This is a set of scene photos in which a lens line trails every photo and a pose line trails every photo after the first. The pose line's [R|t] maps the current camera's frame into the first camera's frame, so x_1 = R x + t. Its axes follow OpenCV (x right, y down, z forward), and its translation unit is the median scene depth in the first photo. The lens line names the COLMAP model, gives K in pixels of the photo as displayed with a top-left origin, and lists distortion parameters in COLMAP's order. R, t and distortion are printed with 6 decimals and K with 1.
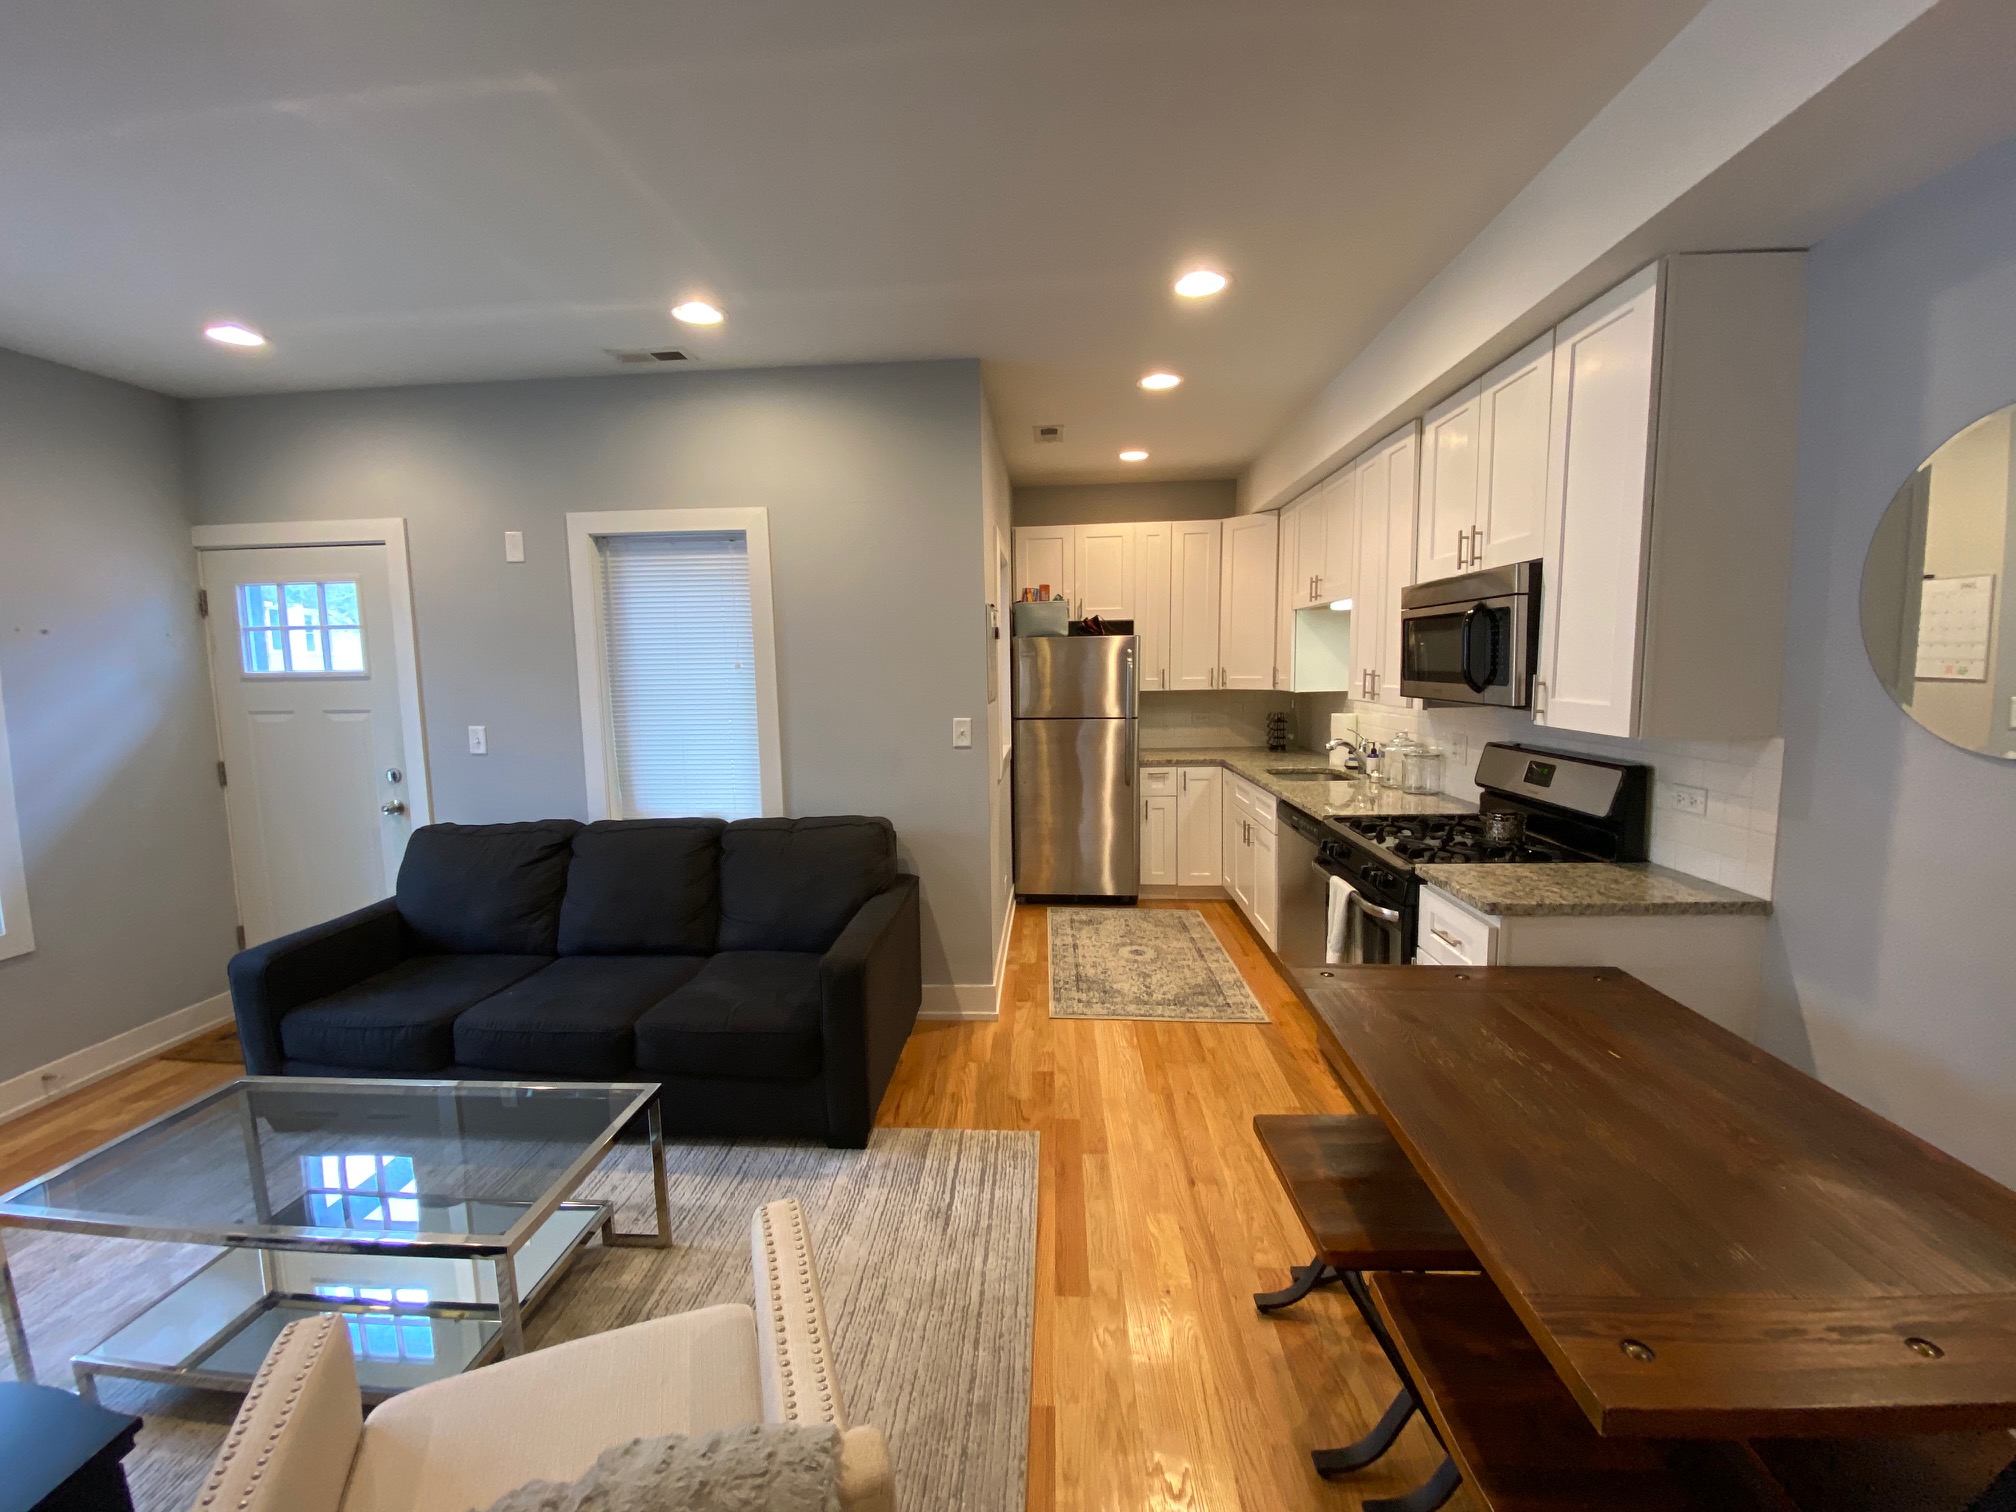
lens RADIAL K [[825.3, 0, 994.0], [0, 825.3, 753.6], [0, 0, 1]] dist [-0.011244, -0.004338]
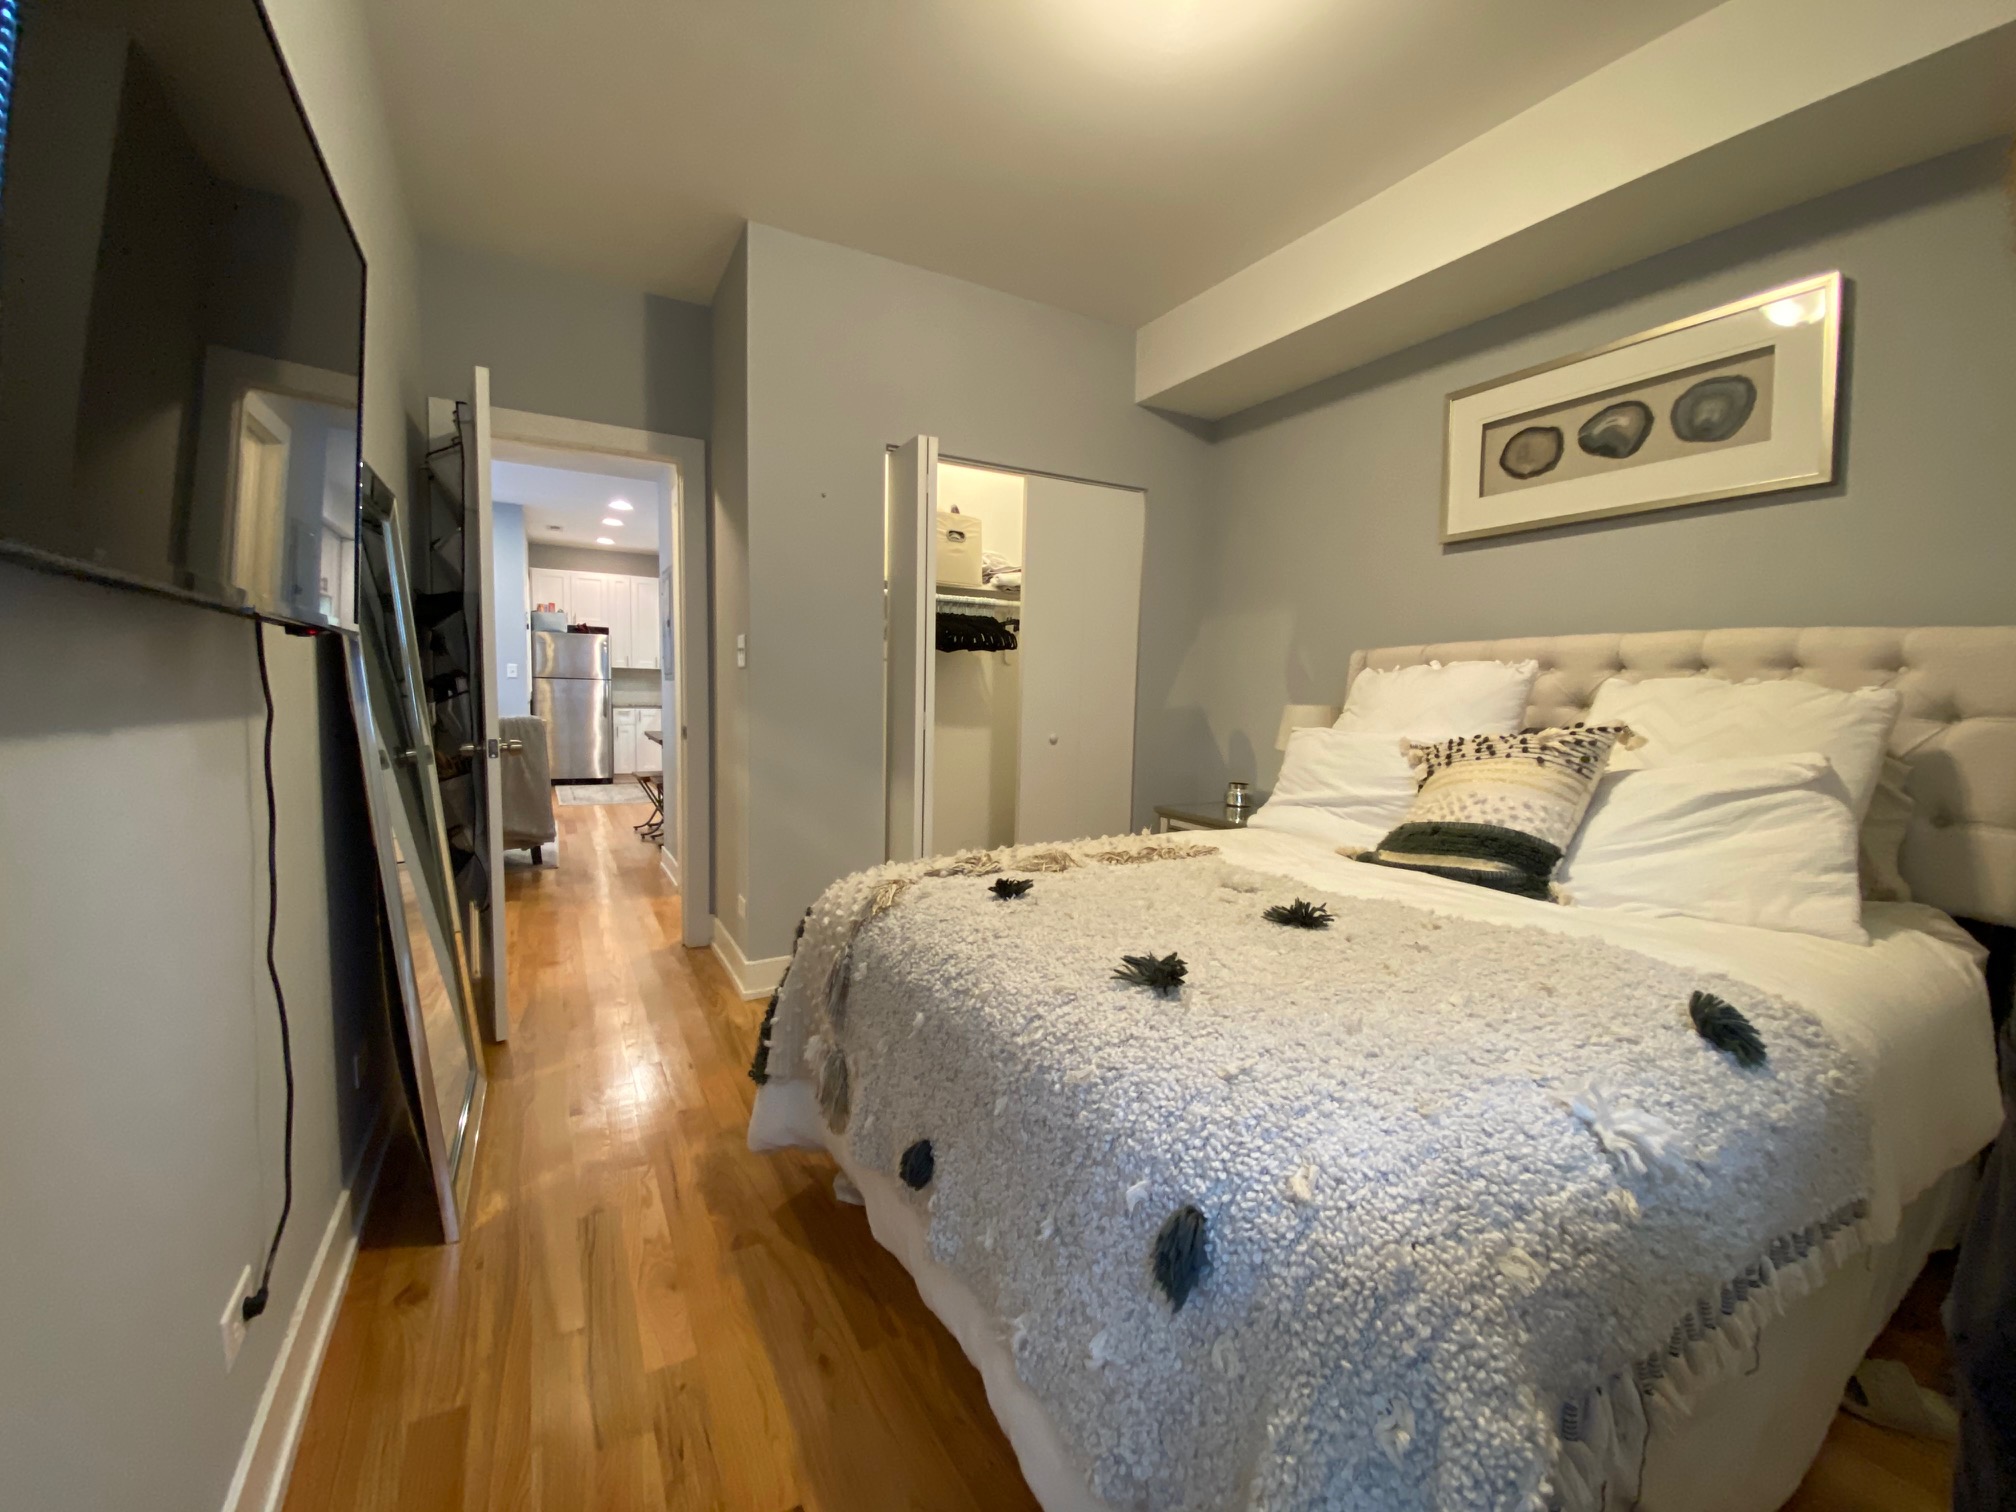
lens RADIAL K [[825.3, 0, 1008.8], [0, 825.3, 753.7], [0, 0, 1]] dist [-0.011244, -0.004338]
pose [[0.837790, -0.007301, 0.545944, -0.091721], [0.022717, 0.999511, -0.021494, 0.195953], [-0.545520, 0.030410, 0.837546, -1.098649]]
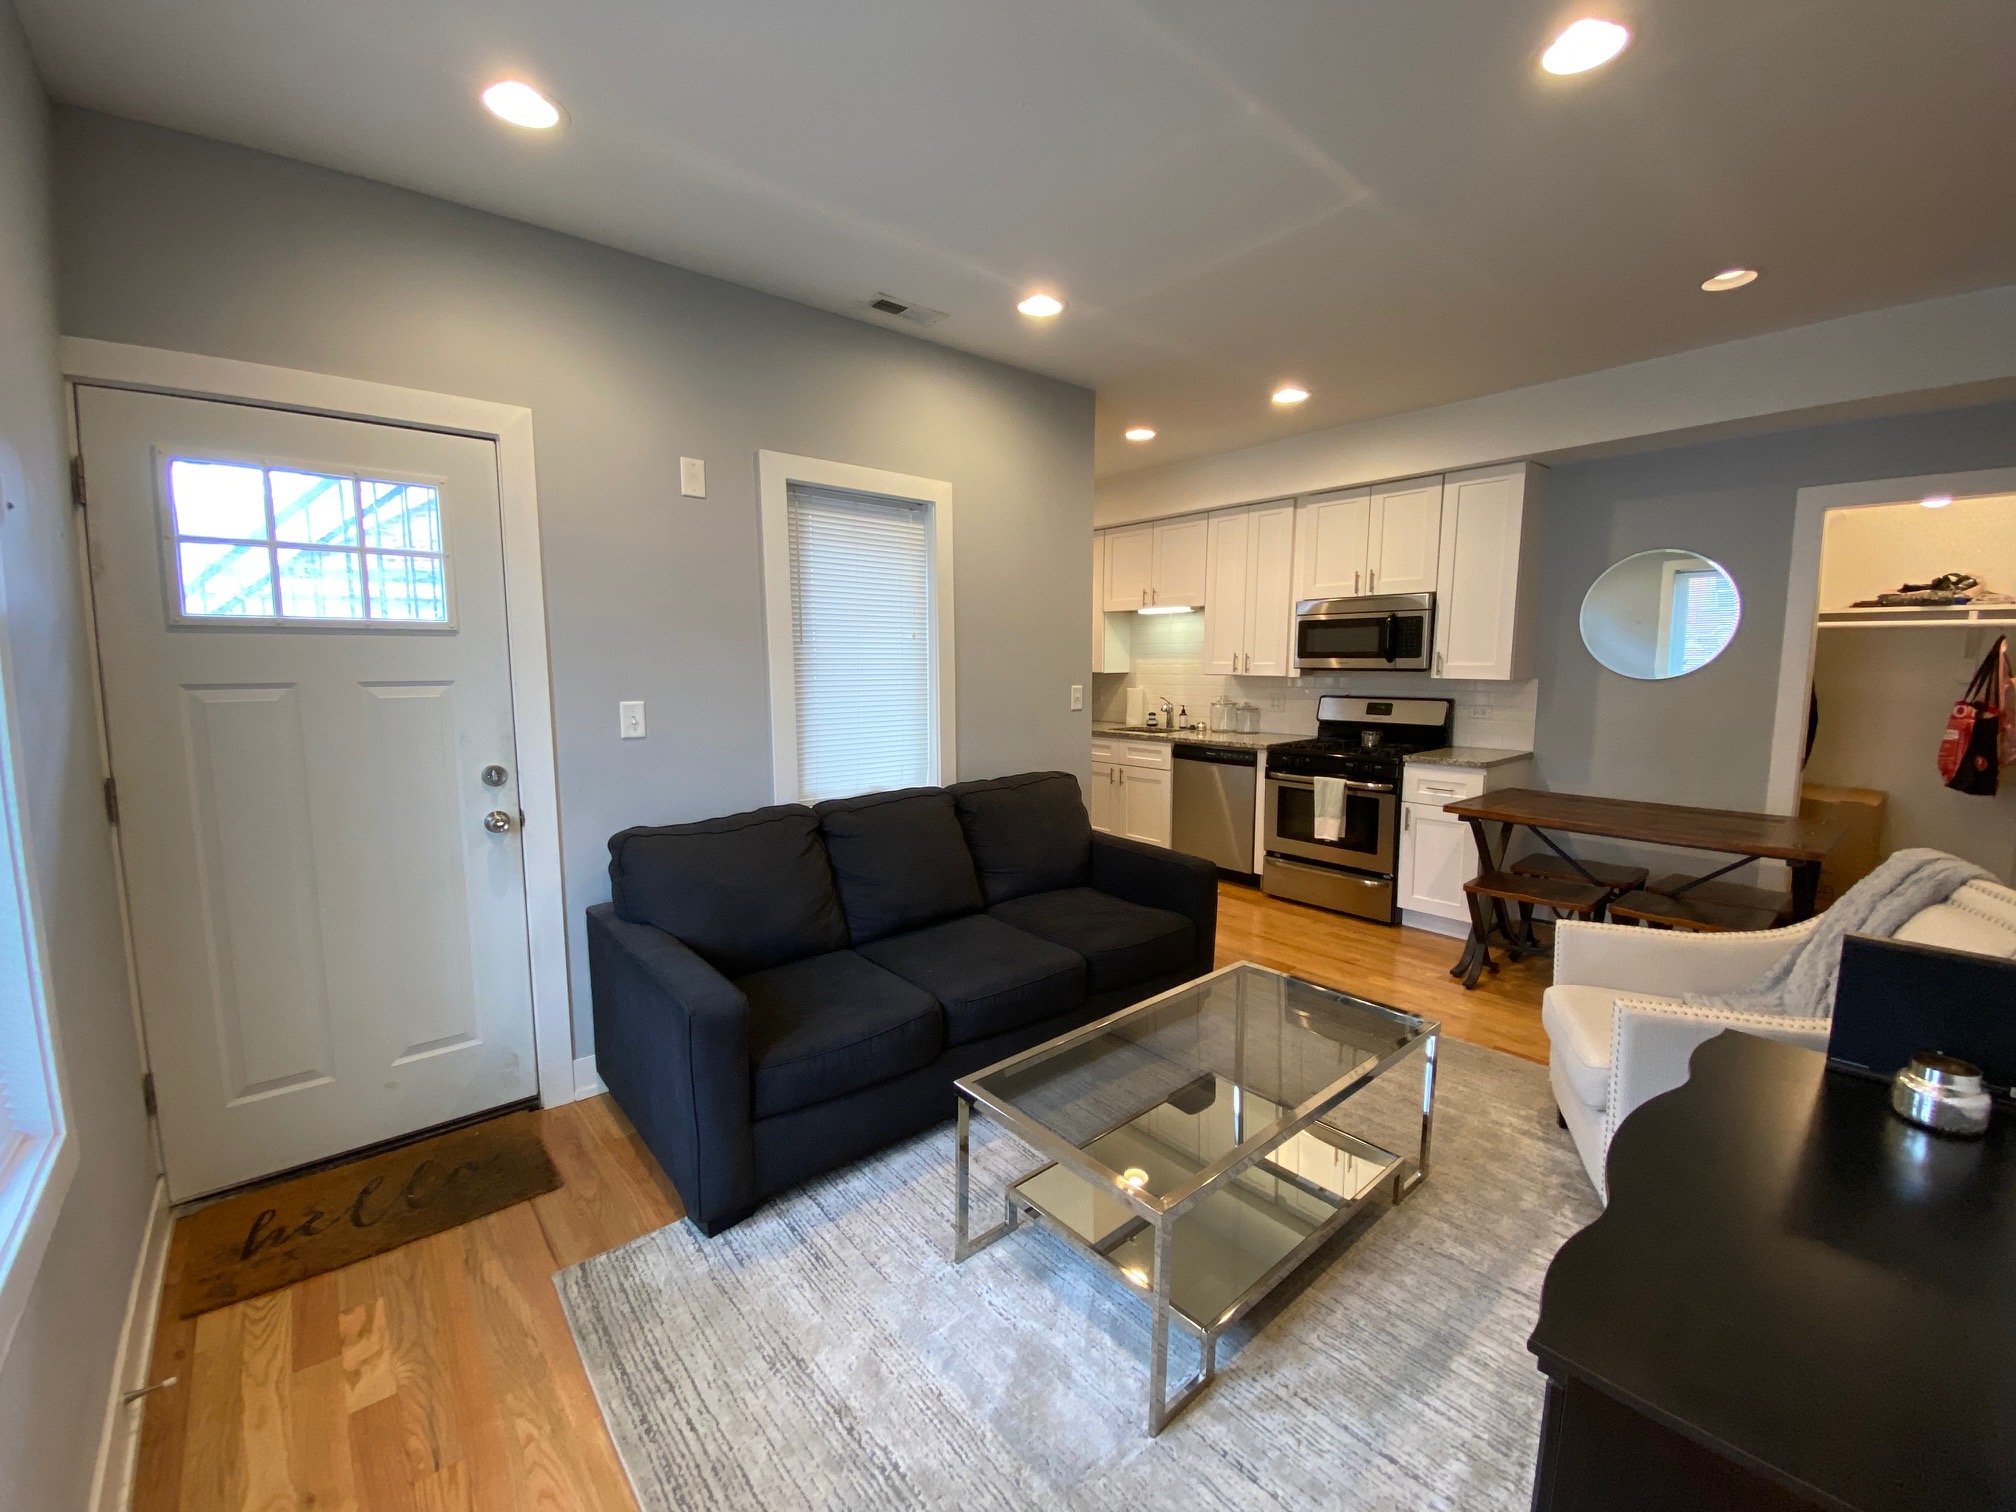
lens RADIAL K [[825.3, 0, 987.7], [0, 825.3, 762.2], [0, 0, 1]] dist [-0.011244, -0.004338]
pose [[0.722045, -0.067997, 0.688497, -0.750832], [0.065181, 0.997418, 0.030149, 0.018126], [-0.688769, 0.023108, 0.724612, 0.170126]]
